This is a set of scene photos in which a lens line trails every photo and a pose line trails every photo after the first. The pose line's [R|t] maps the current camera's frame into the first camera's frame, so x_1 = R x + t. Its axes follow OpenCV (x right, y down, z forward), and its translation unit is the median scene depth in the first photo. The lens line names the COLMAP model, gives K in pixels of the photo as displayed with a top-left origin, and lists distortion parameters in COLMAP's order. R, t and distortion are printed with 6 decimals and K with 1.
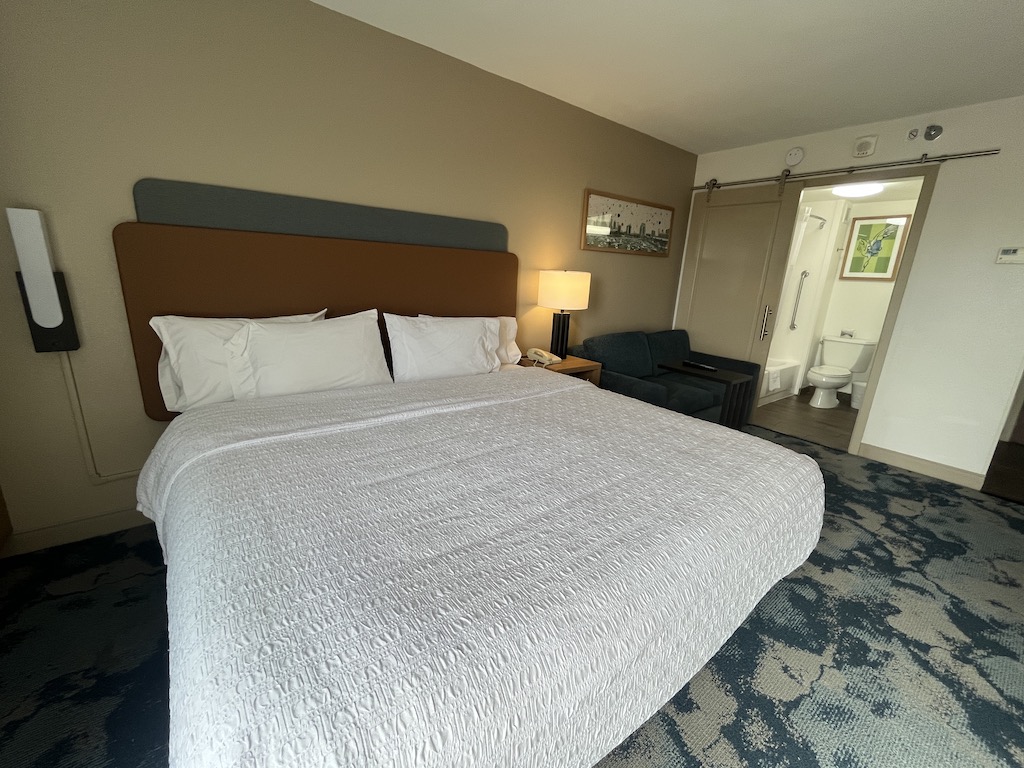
lens RADIAL K [[419.1, 0, 503.4], [0, 419.1, 388.4], [0, 0, 1]] dist [-0.007585, 0.000896]
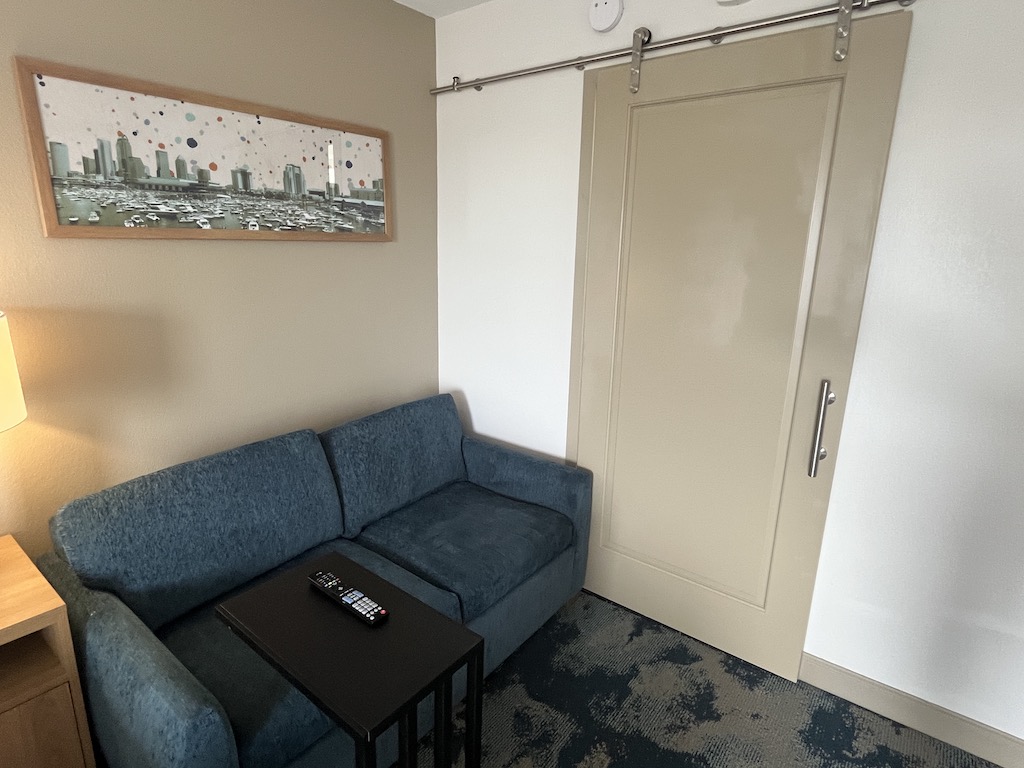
lens RADIAL K [[559.3, 0, 502.2], [0, 559.3, 385.4], [0, 0, 1]] dist [0.000328, 0.000284]
pose [[0.970500, -0.083492, 0.226183, 0.621248], [0.087169, 0.996174, -0.006301, -0.250215], [-0.224791, 0.025831, 0.974064, 0.673497]]
